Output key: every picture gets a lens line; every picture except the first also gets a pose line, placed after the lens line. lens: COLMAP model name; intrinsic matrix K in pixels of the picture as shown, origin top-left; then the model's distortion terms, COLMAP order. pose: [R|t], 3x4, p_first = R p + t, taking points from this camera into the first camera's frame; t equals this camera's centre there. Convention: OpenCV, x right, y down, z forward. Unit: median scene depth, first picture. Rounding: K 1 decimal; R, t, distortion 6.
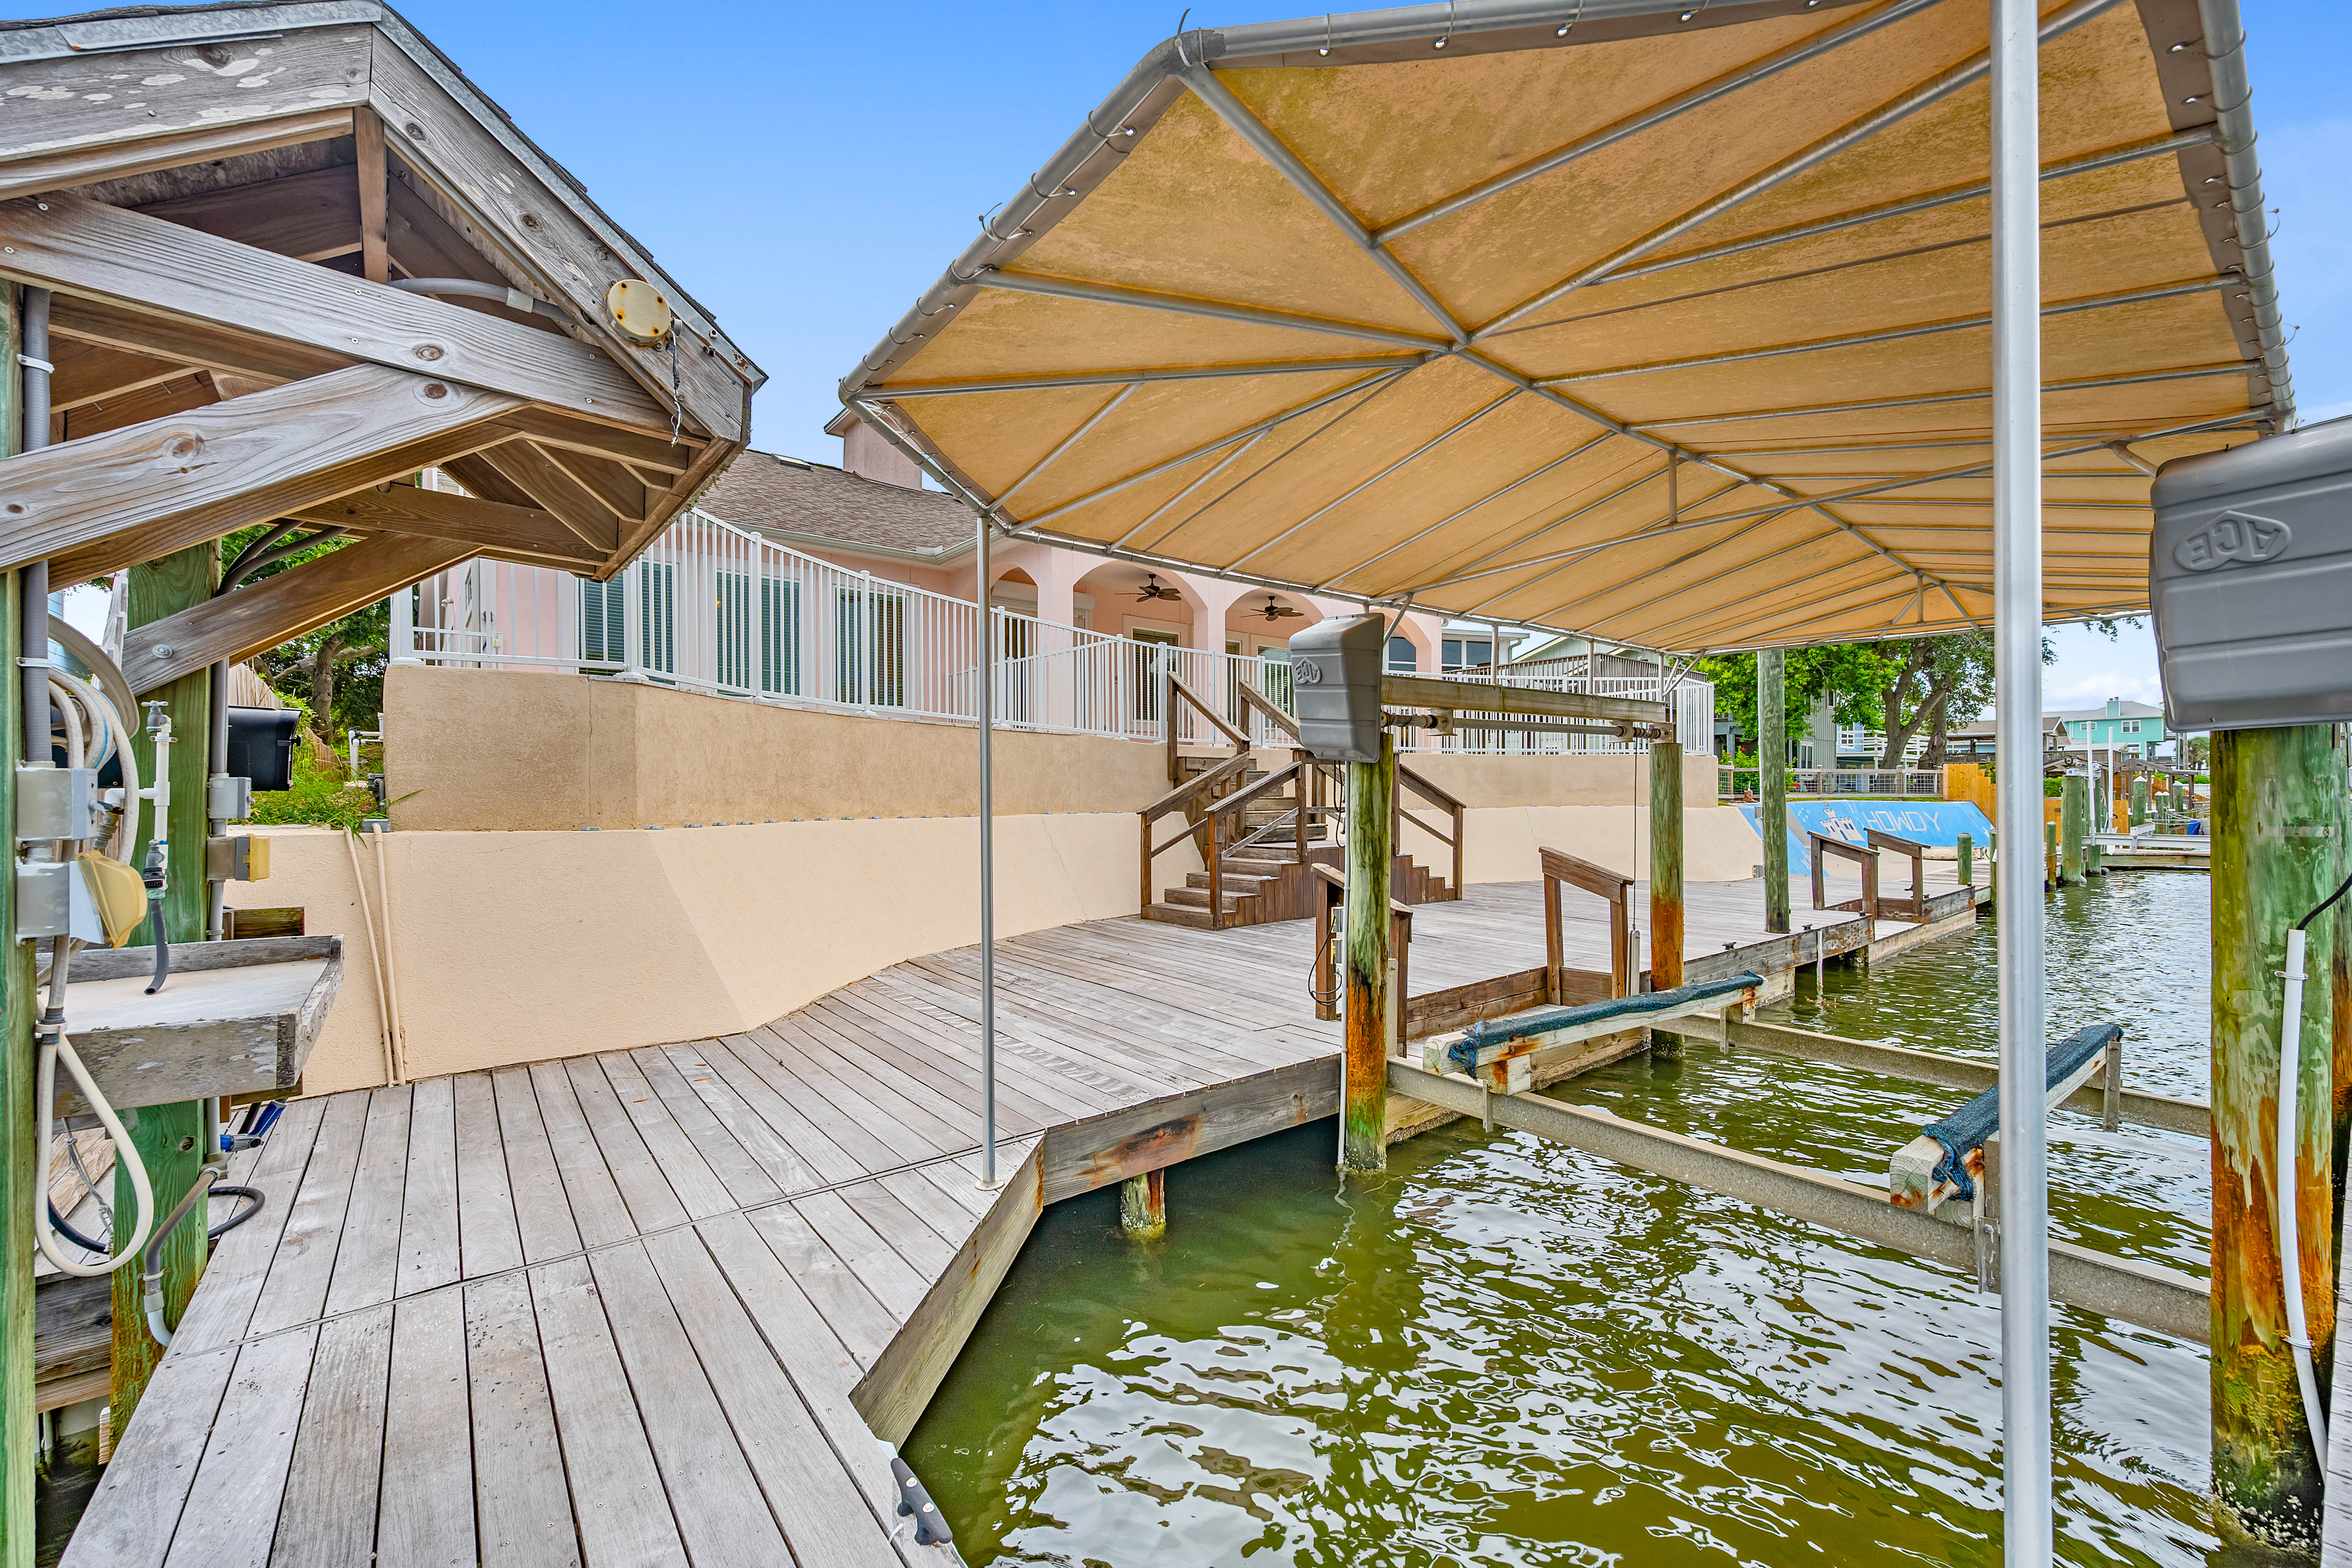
lens RADIAL K [[935.7, 0, 1177.0], [0, 935.7, 795.9], [0, 0, 1]] dist [0.000000, 0.000517]
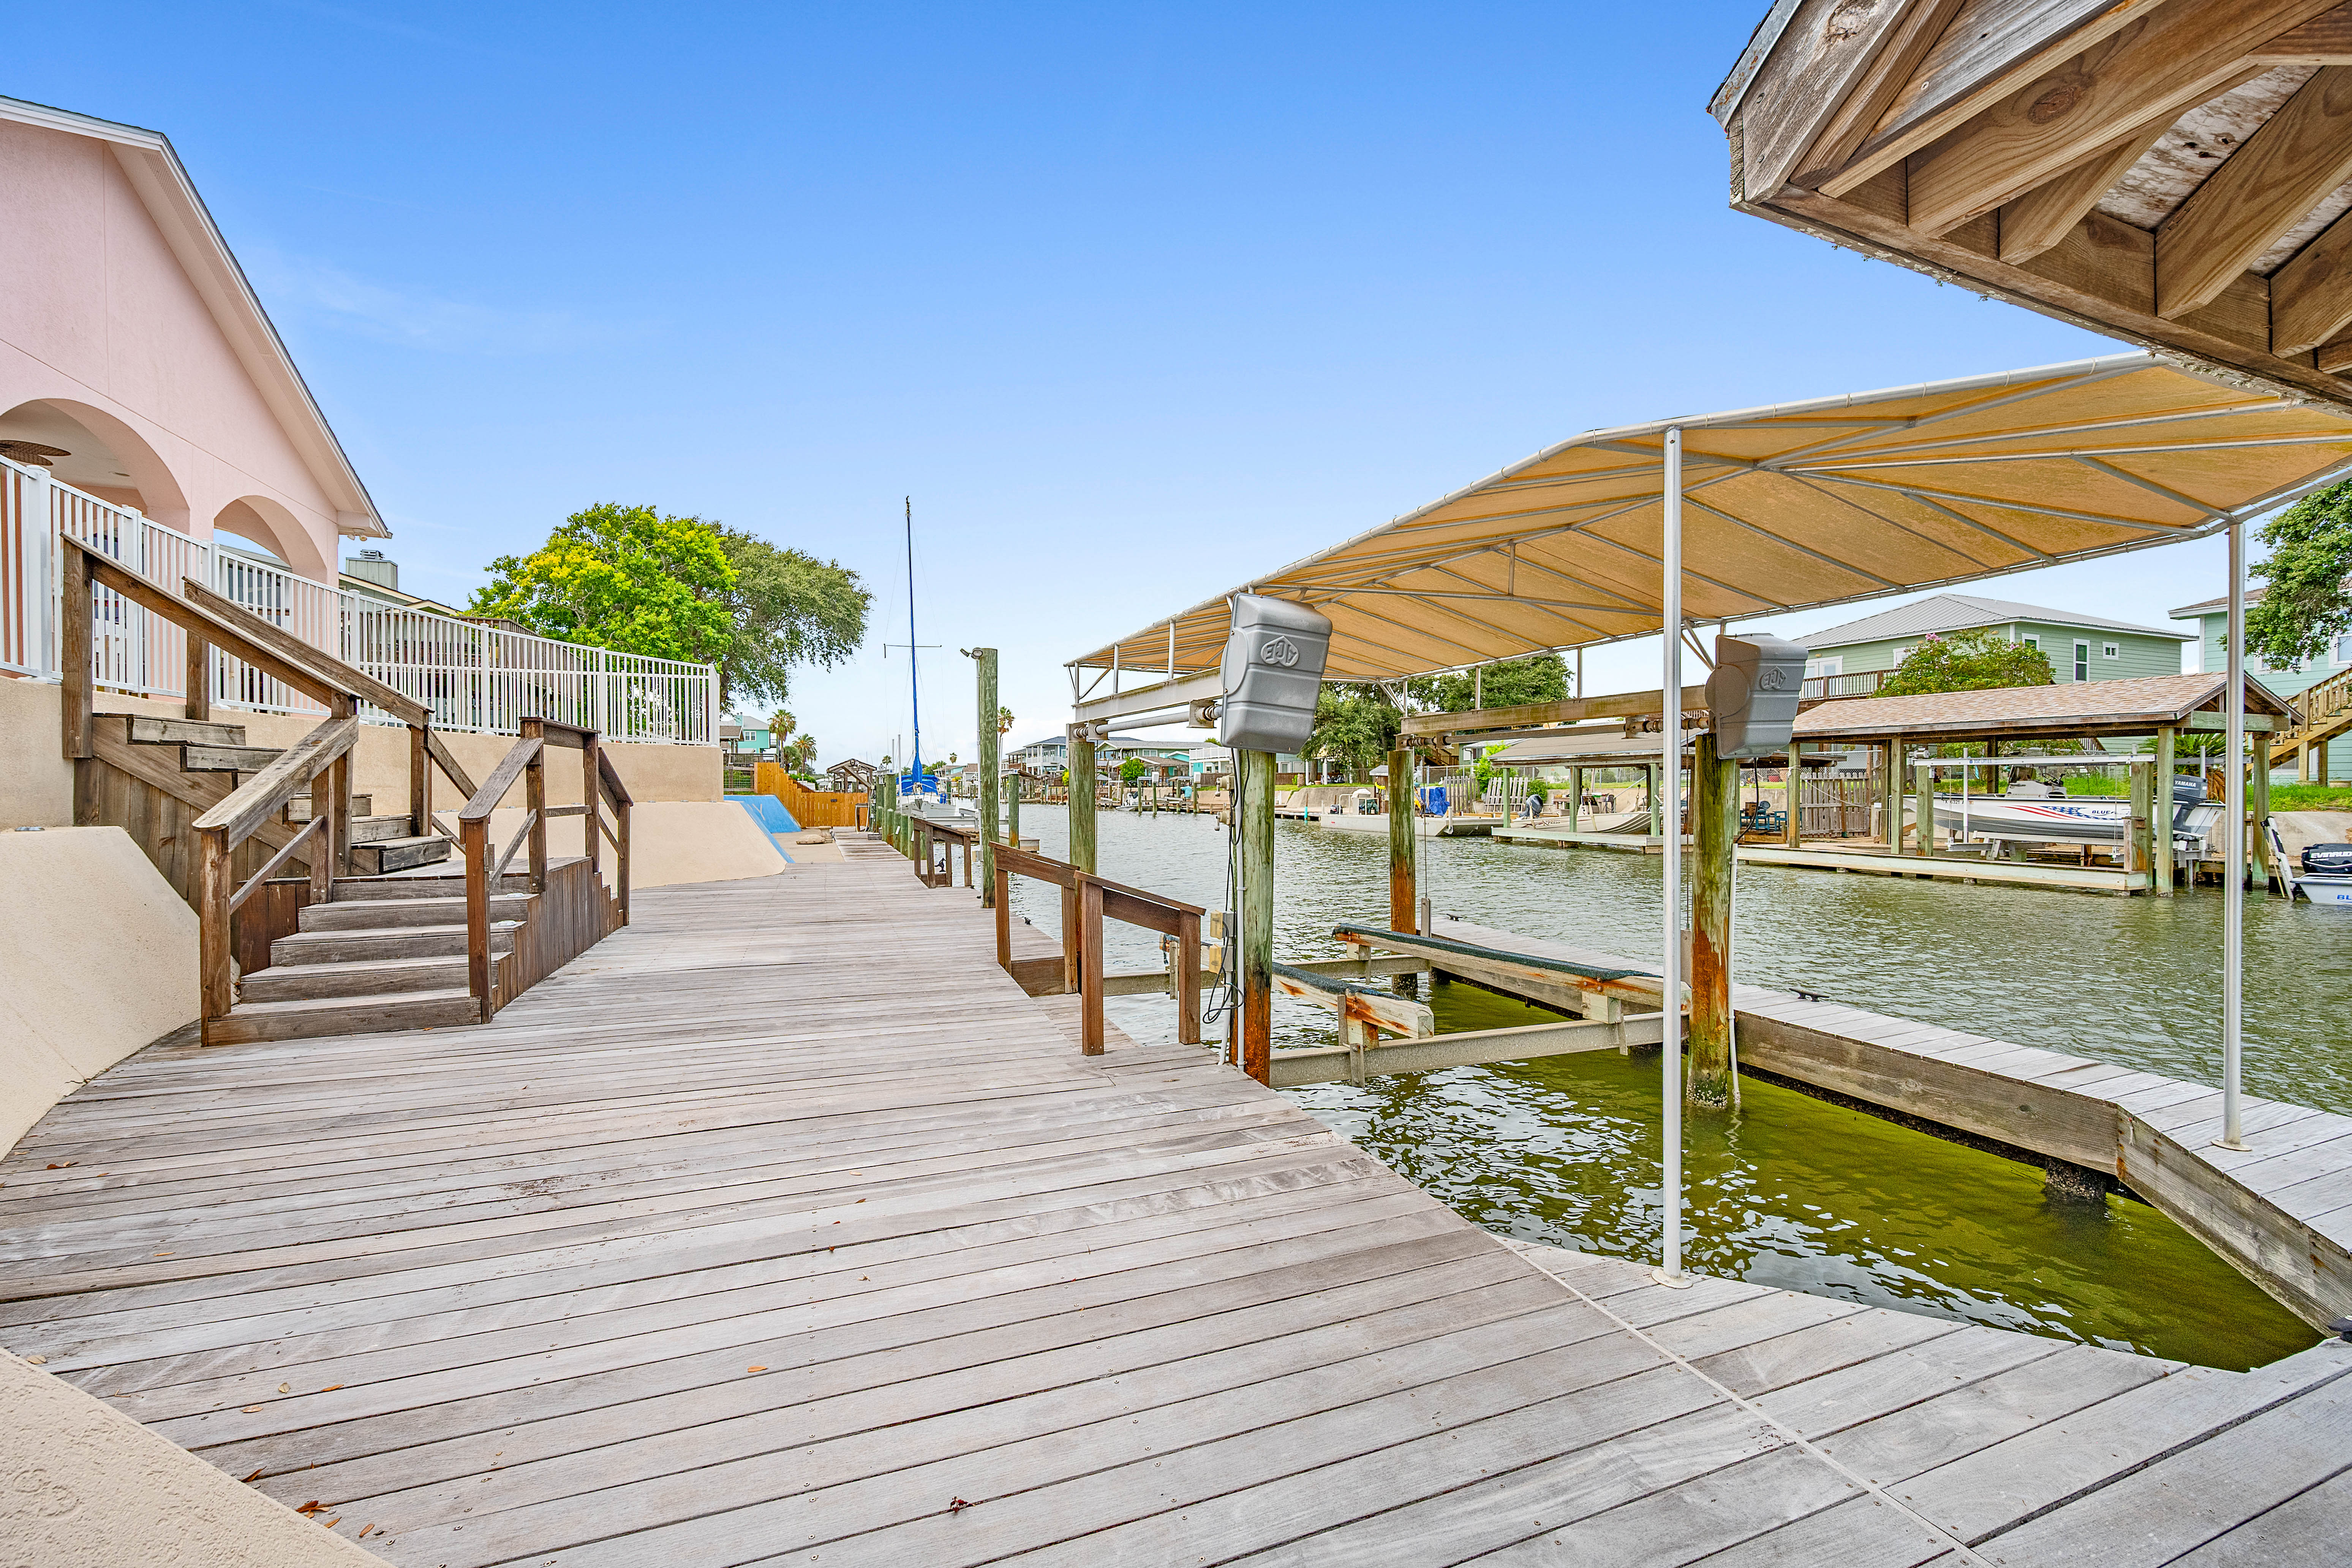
lens RADIAL K [[935.7, 0, 1177.0], [0, 935.7, 795.9], [0, 0, 1]] dist [0.000000, 0.000517]
pose [[0.303987, -0.007850, 0.952644, -0.499837], [0.002188, 0.999969, 0.007542, -0.002749], [-0.952674, -0.000208, 0.303995, 0.529875]]
